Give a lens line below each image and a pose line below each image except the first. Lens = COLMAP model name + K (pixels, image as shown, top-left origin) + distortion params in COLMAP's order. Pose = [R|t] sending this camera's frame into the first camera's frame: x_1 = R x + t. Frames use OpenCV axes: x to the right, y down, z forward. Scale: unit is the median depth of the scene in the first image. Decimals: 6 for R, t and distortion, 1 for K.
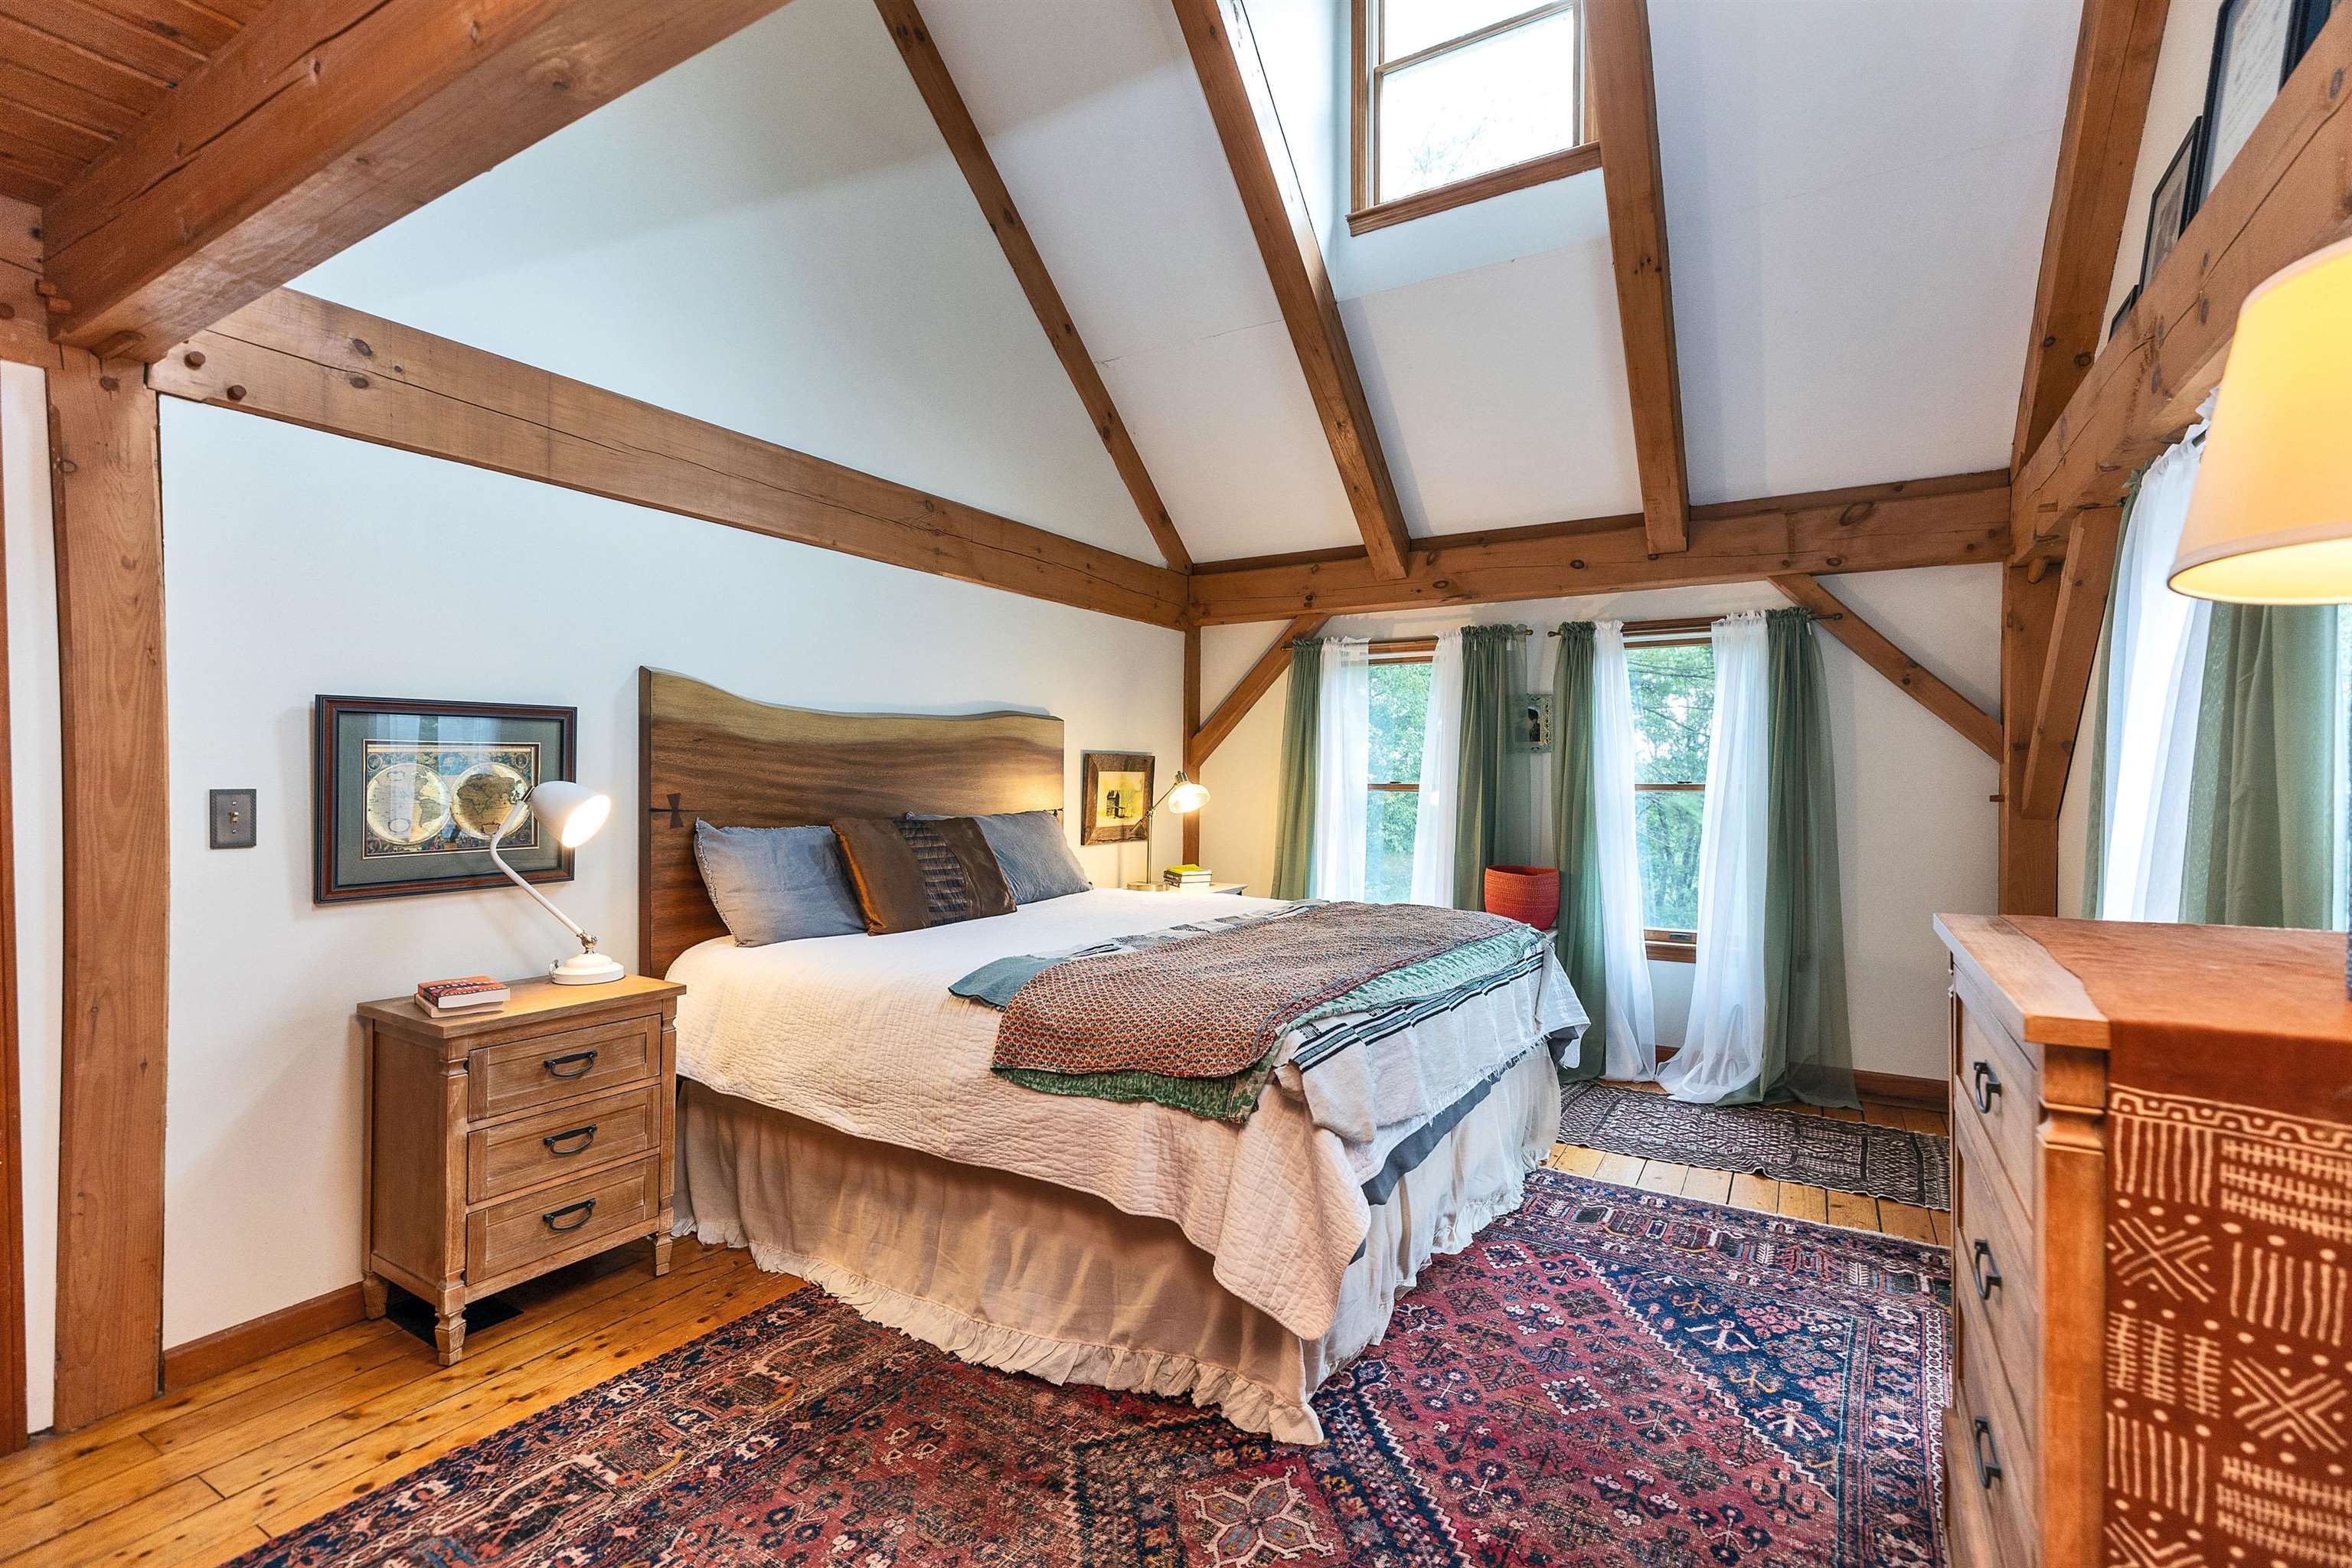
lens RADIAL K [[1055.4, 0, 1170.4], [0, 1055.4, 782.6], [0, 0, 1]] dist [0.005850, 0.000032]
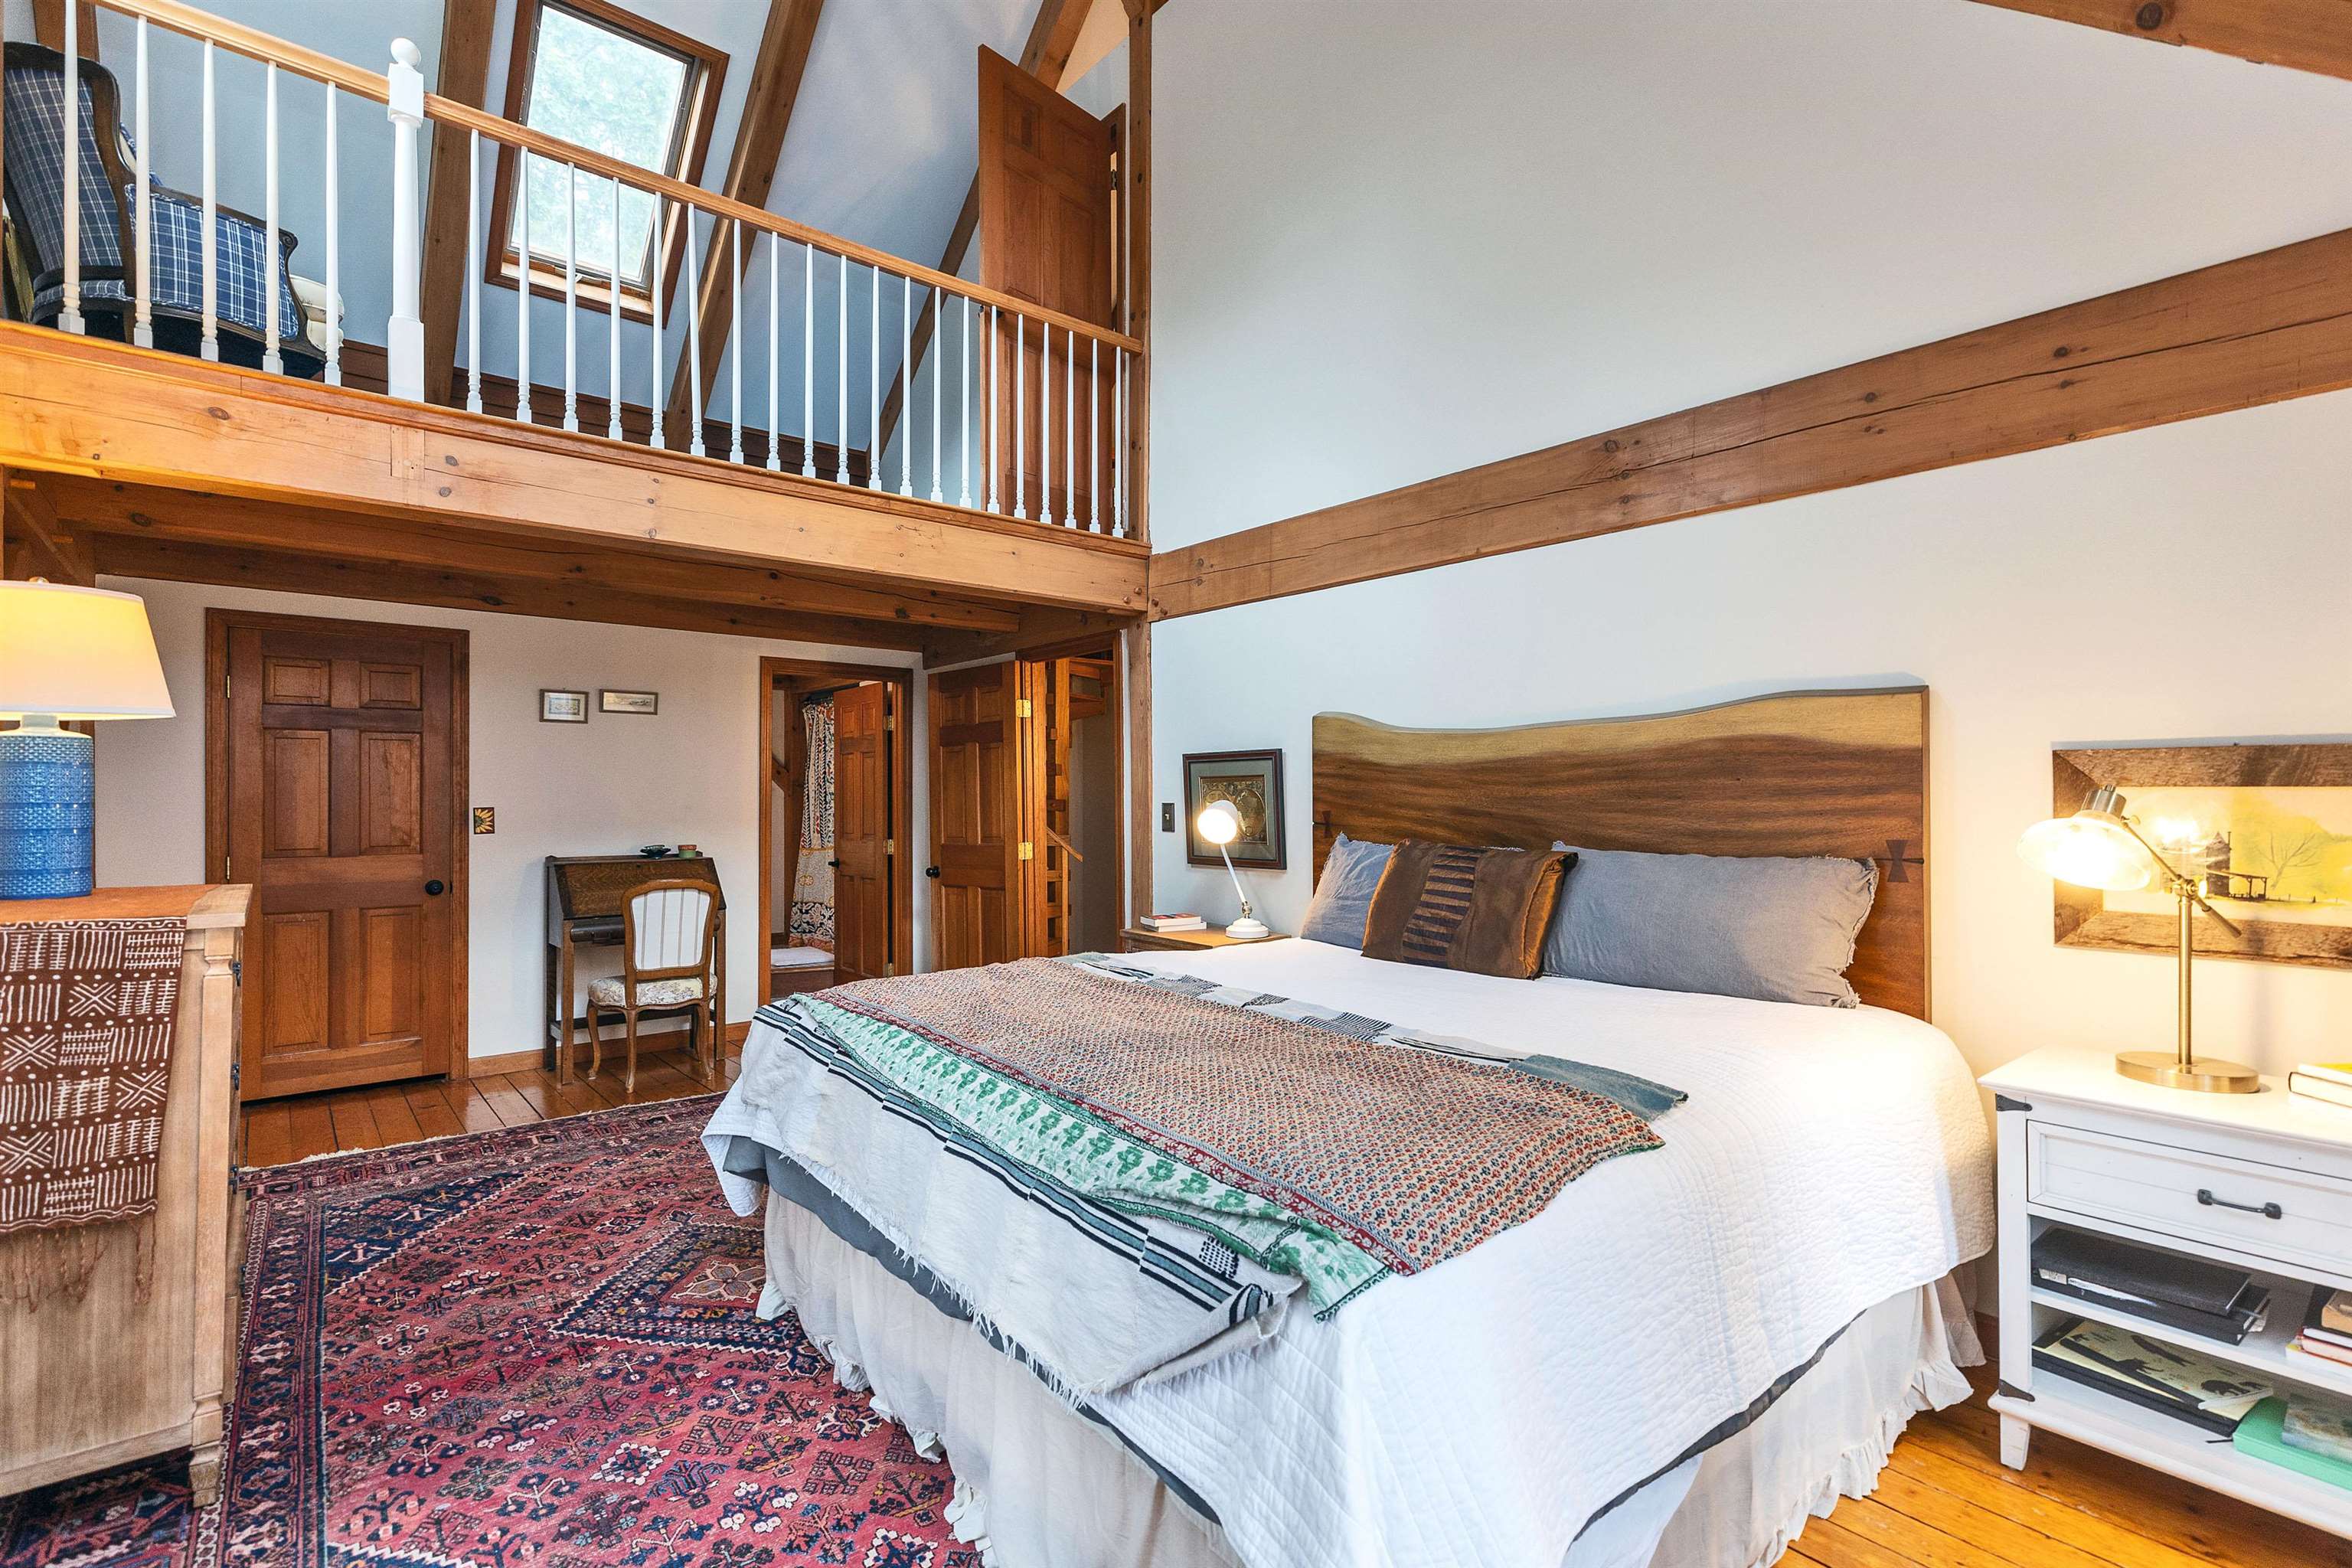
lens RADIAL K [[1055.4, 0, 1166.7], [0, 1055.4, 788.1], [0, 0, 1]] dist [0.005850, 0.000032]
pose [[-0.316164, -0.004658, -0.948693, 0.974733], [-0.004586, 0.999984, -0.003382, -0.014294], [0.948694, 0.003282, -0.316180, 1.513201]]
